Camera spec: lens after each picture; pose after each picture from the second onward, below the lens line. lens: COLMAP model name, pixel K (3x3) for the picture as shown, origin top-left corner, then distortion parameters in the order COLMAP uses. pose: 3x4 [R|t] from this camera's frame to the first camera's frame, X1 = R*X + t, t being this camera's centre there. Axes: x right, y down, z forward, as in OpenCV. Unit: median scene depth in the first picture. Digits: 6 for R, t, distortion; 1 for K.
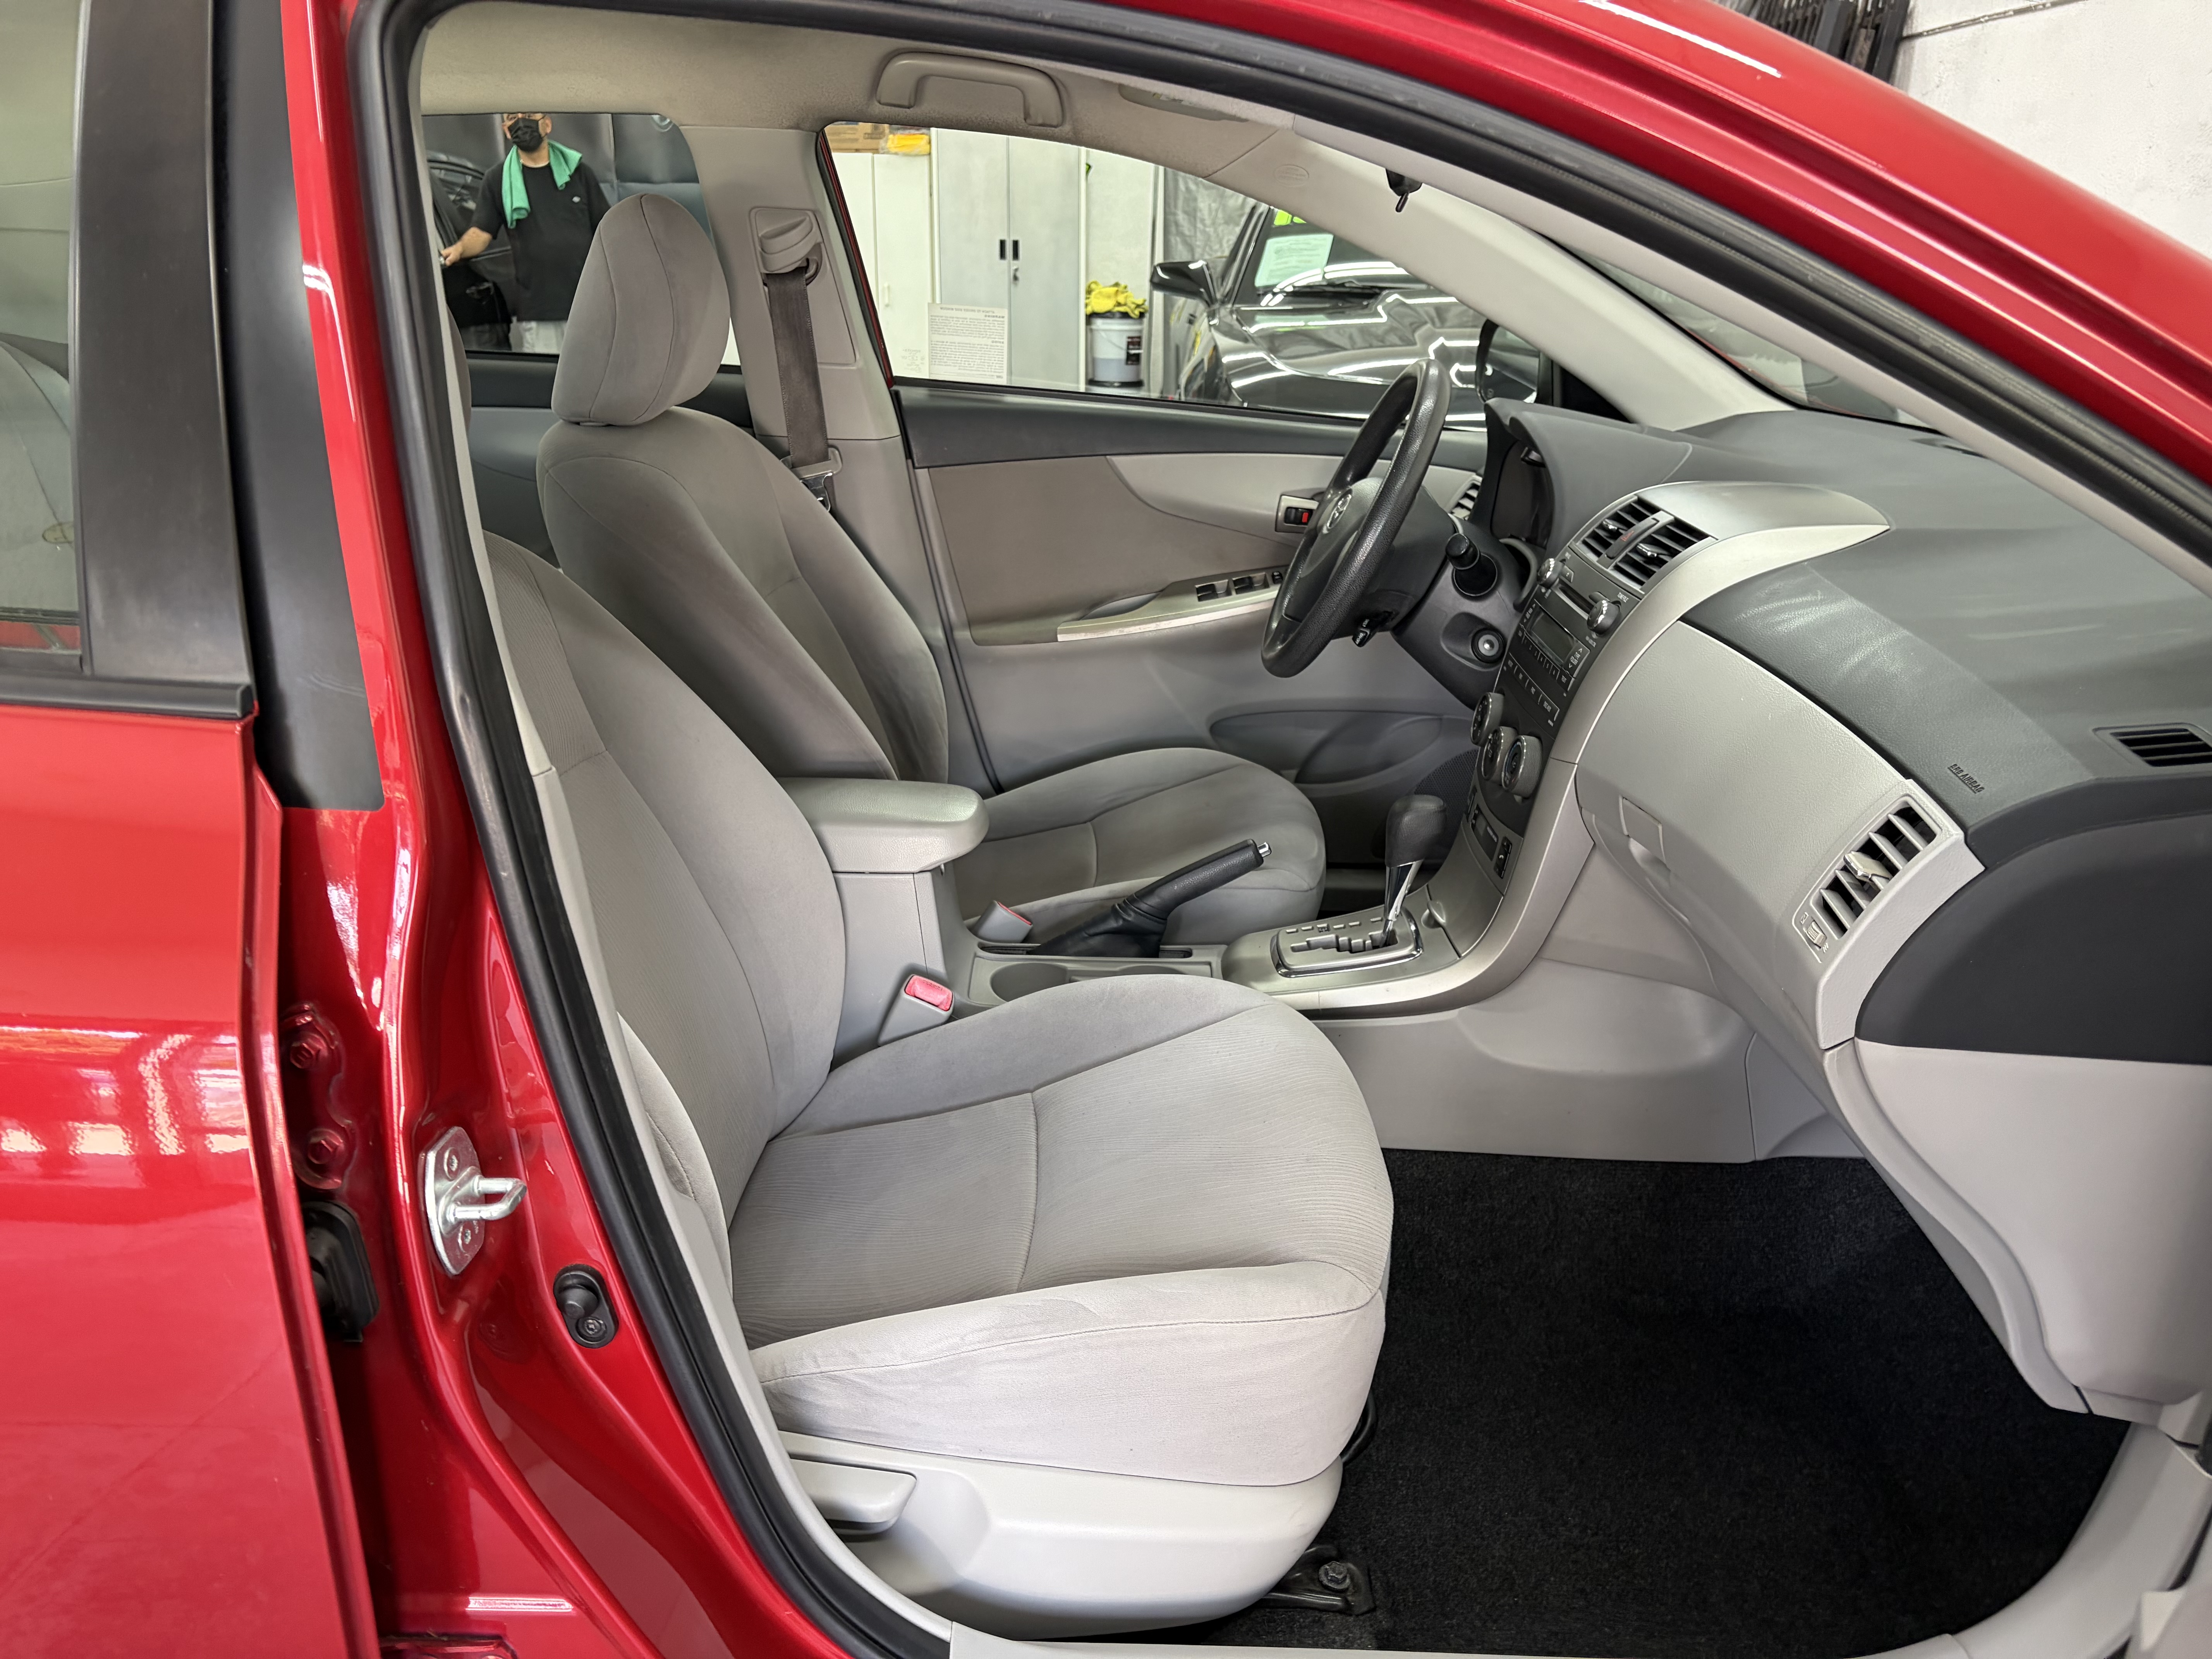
lens RADIAL K [[1690.8, 0, 1087.4], [0, 1690.8, 872.3], [0, 0, 1]] dist [0.036539, -0.028222]
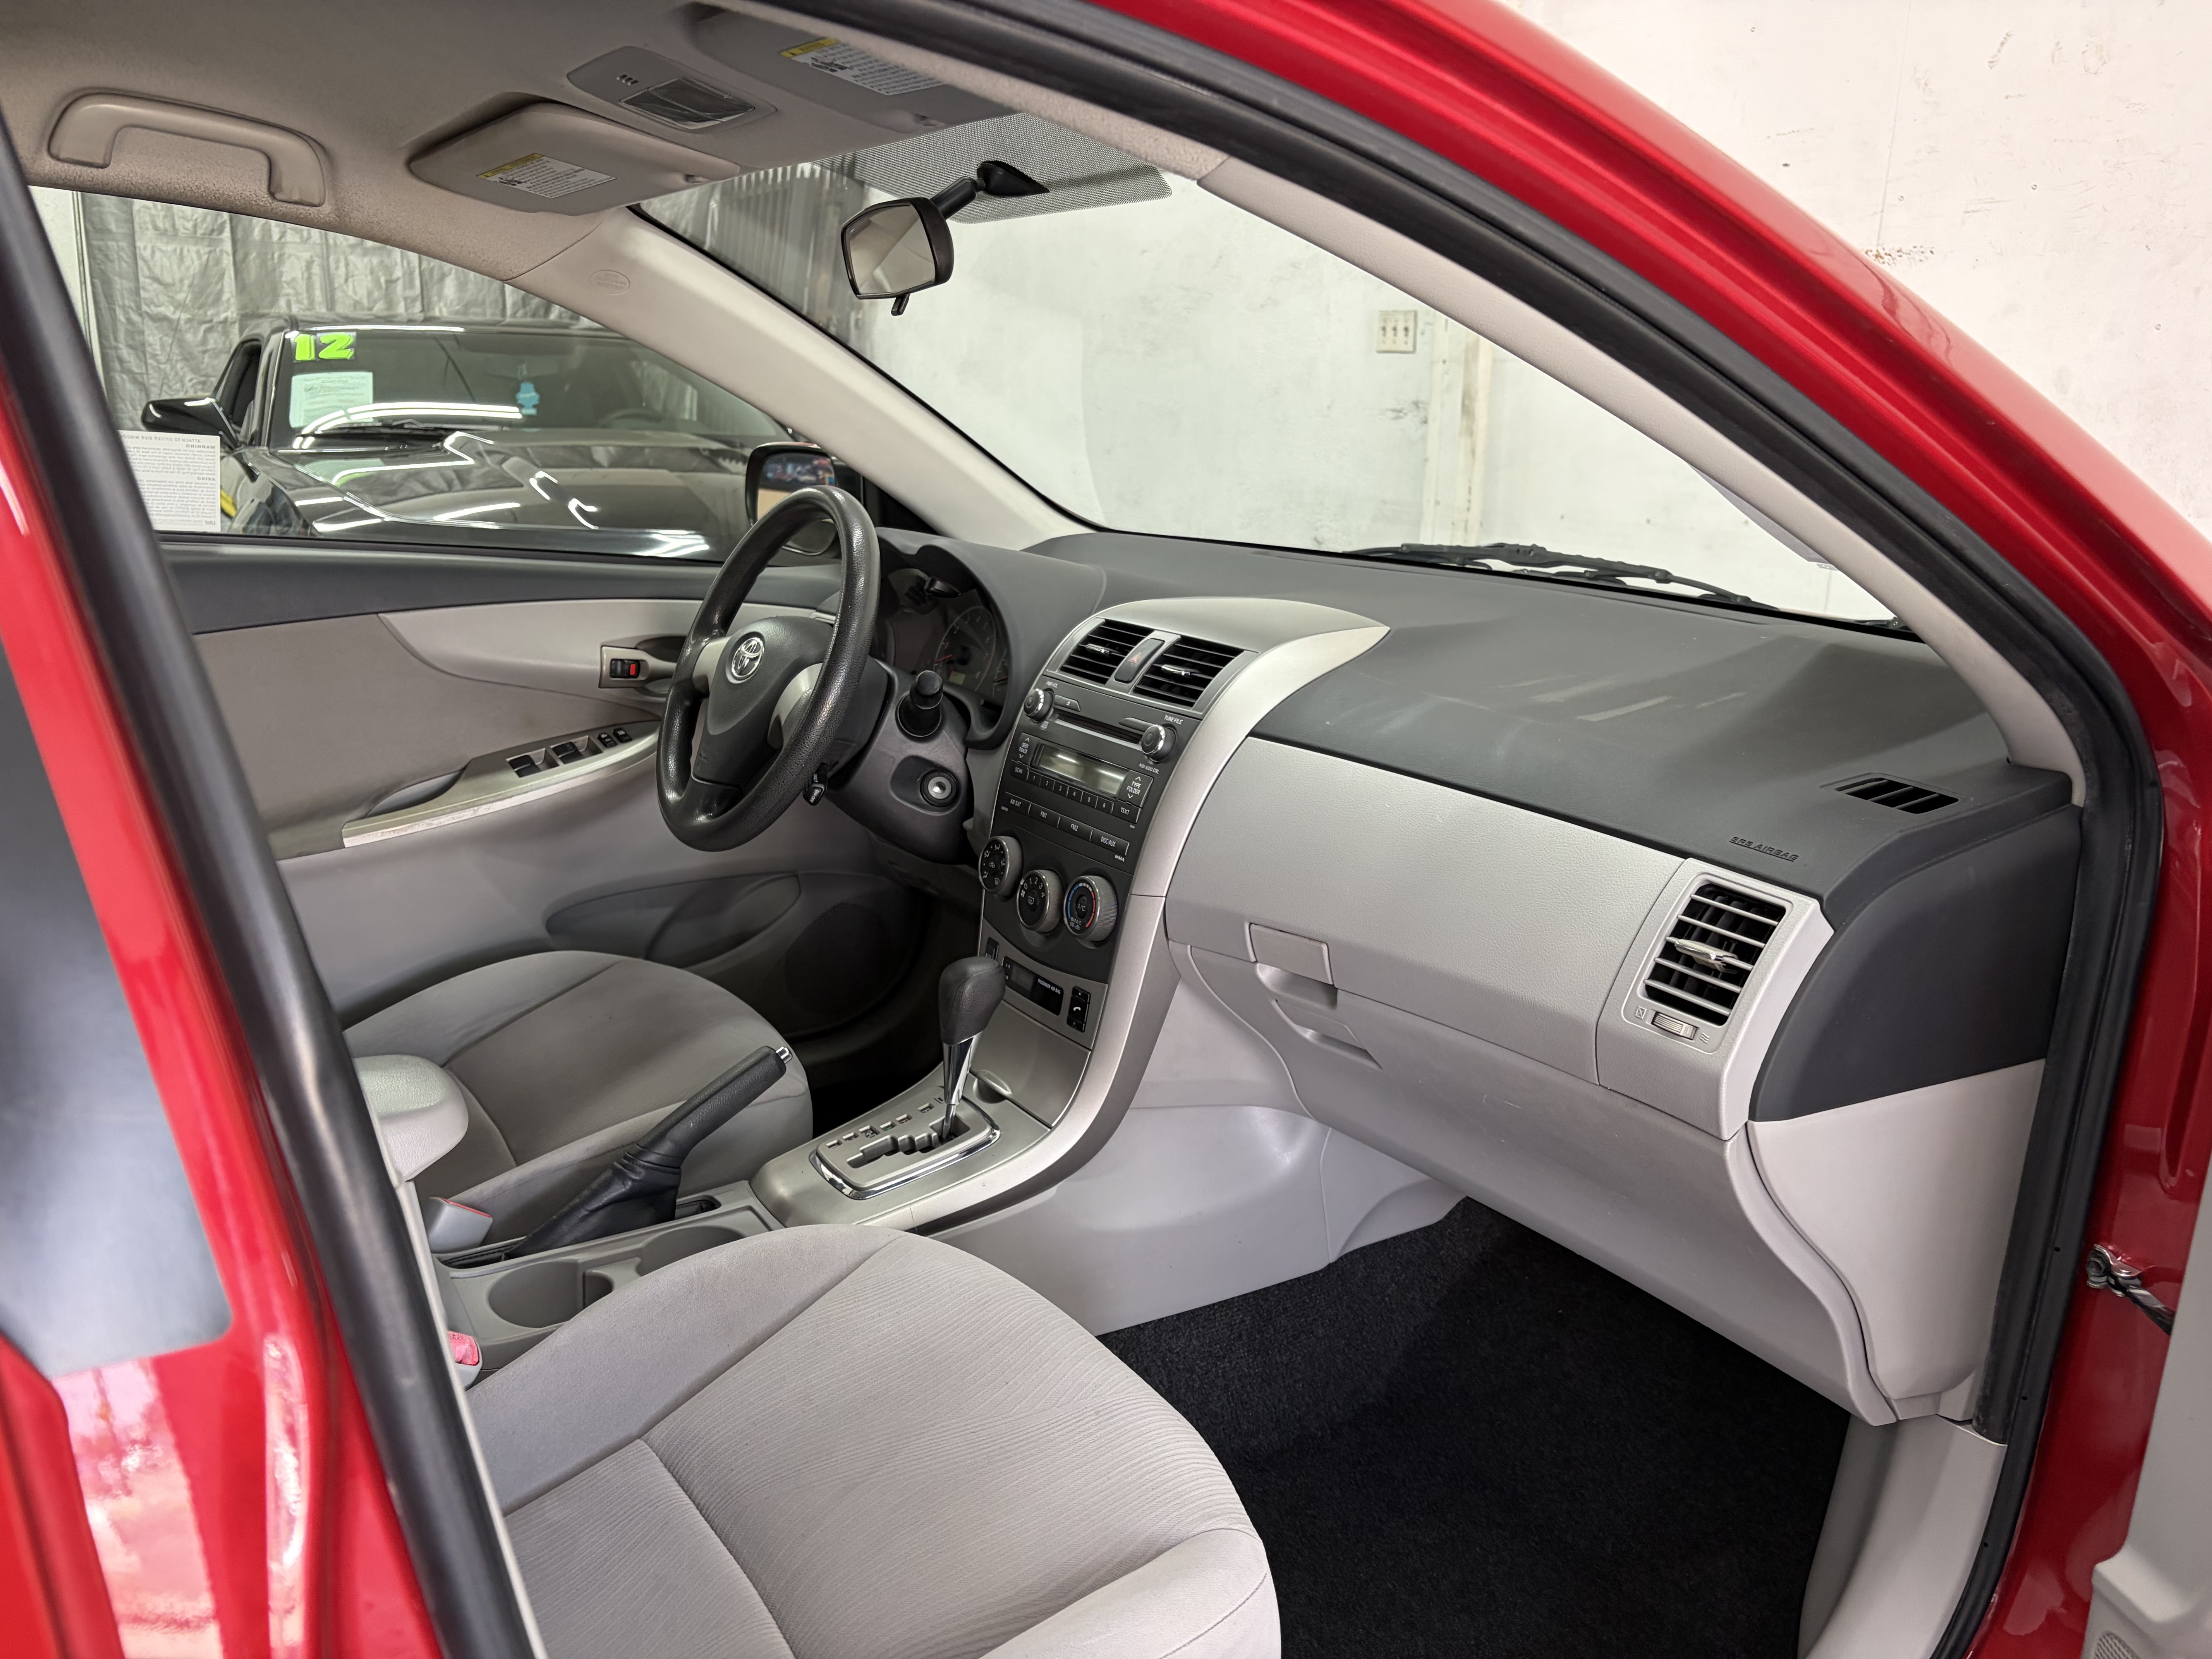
lens RADIAL K [[1690.8, 0, 1107.9], [0, 1690.8, 843.1], [0, 0, 1]] dist [0.036539, -0.028222]
pose [[0.819782, -0.135033, 0.556529, -0.203851], [0.189180, 0.981102, -0.040617, -0.049056], [-0.540527, 0.138581, 0.829835, 0.189937]]
